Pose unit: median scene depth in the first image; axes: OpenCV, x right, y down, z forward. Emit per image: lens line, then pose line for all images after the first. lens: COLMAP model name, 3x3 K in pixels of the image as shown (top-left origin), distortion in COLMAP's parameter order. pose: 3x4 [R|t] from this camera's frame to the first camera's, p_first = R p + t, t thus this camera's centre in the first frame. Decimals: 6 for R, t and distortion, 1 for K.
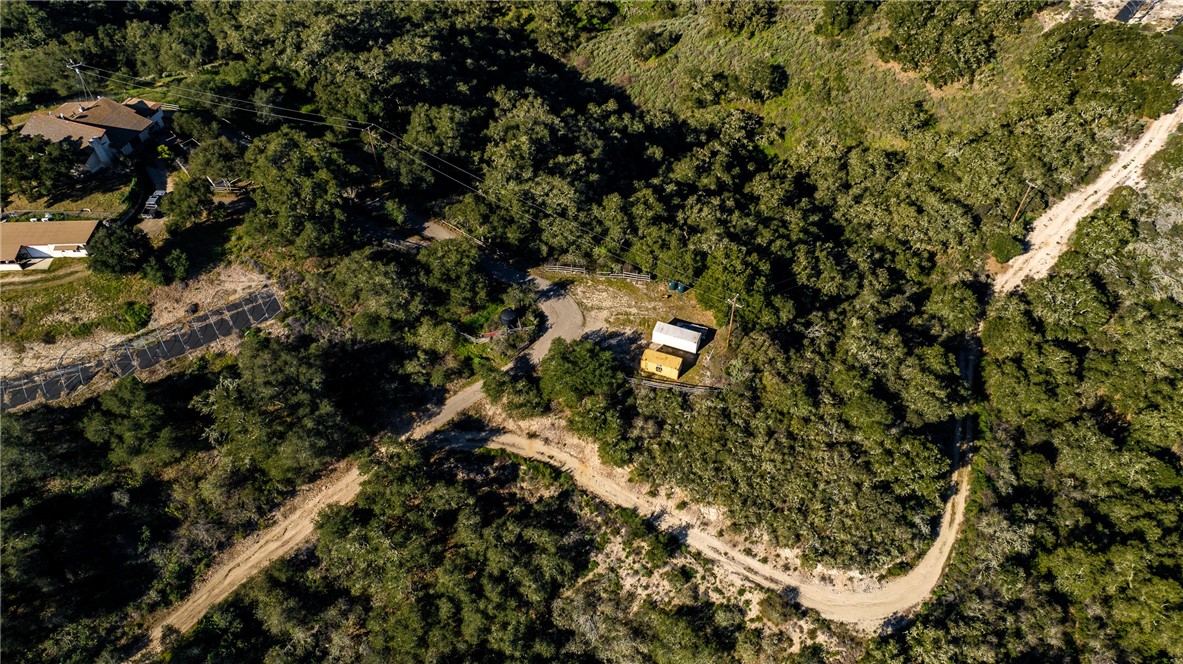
lens RADIAL K [[827.9, 0, 591.5], [0, 827.9, 332.0], [0, 0, 1]] dist [-0.055466, 0.059933]
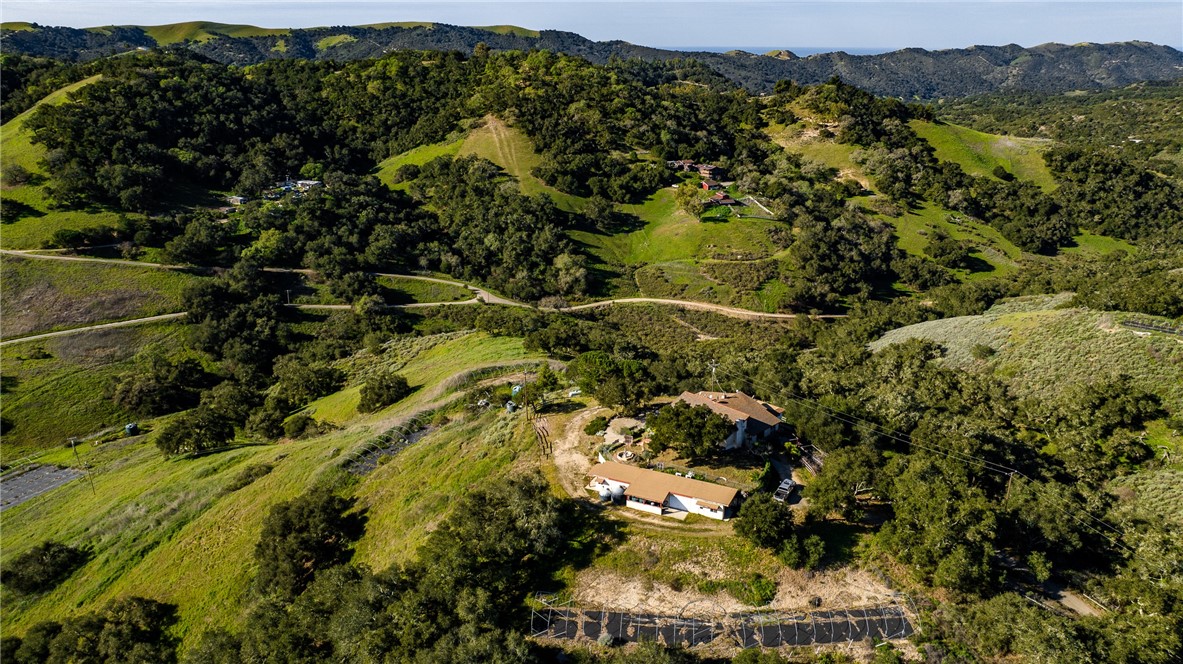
lens RADIAL K [[827.9, 0, 591.5], [0, 827.9, 332.0], [0, 0, 1]] dist [-0.055466, 0.059933]
pose [[0.900366, 0.159423, -0.404878, -0.390682], [-0.337641, 0.842900, -0.418949, 0.189125], [0.274481, 0.513911, 0.812746, 0.026196]]
